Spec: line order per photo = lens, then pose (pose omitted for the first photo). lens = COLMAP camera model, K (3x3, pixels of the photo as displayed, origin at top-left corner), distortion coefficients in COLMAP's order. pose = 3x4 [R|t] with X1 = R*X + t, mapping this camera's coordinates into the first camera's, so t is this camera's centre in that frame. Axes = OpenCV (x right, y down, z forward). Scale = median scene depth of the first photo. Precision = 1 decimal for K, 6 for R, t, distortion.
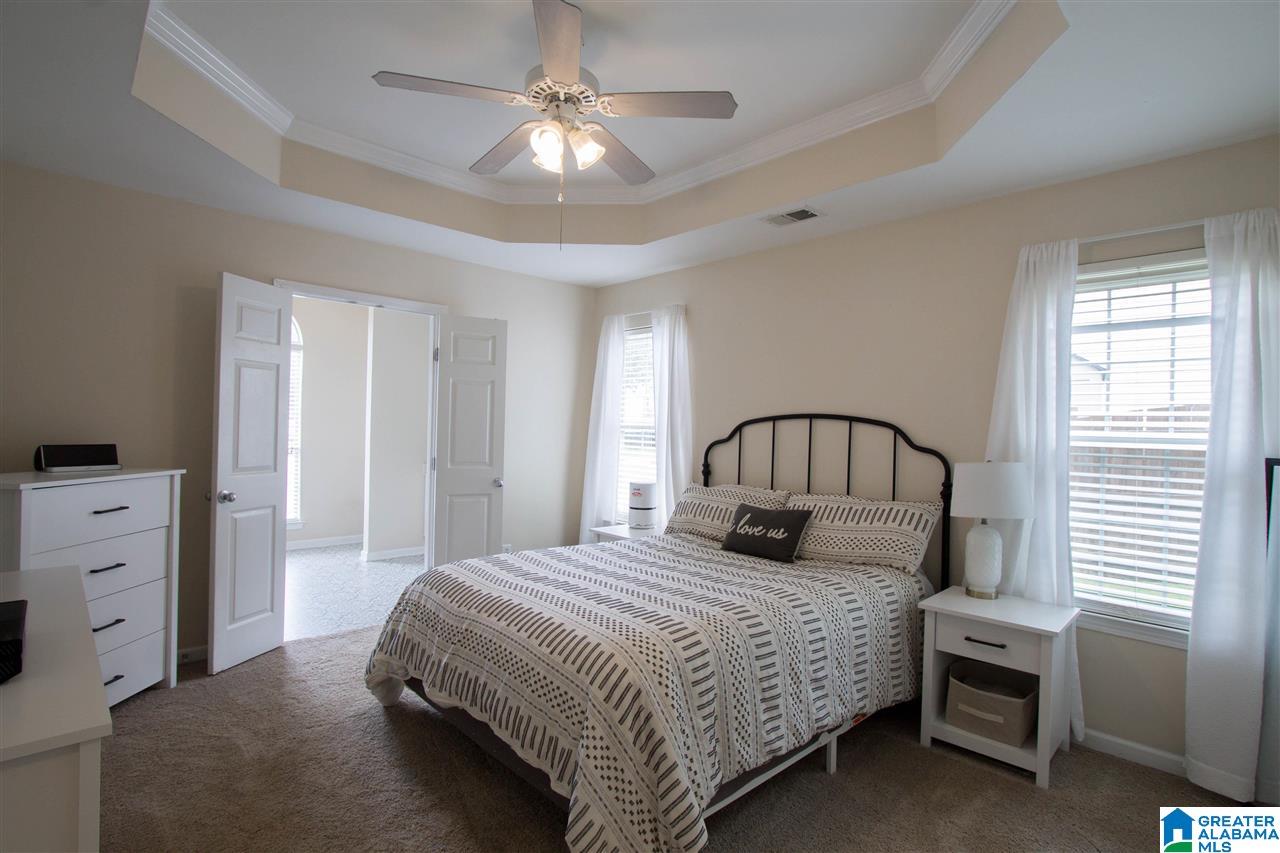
lens RADIAL K [[607.3, 0, 660.0], [0, 607.3, 428.6], [0, 0, 1]] dist [-0.028204, 0.000104]
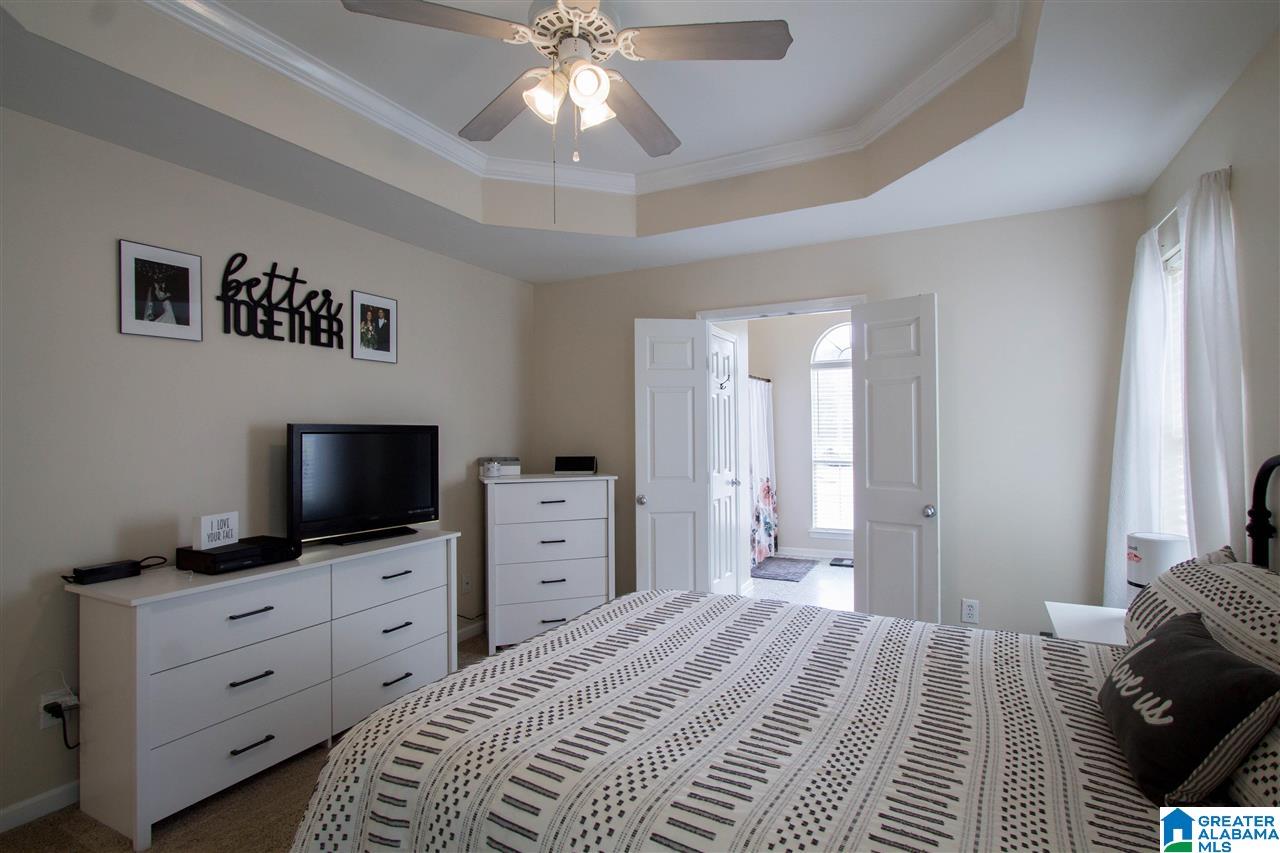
lens RADIAL K [[607.3, 0, 660.0], [0, 607.3, 428.6], [0, 0, 1]] dist [-0.028204, 0.000104]
pose [[0.324646, -0.035659, -0.945163, 0.398894], [0.015489, 0.999356, -0.032383, 0.007507], [0.945709, -0.004127, 0.324989, 0.535207]]
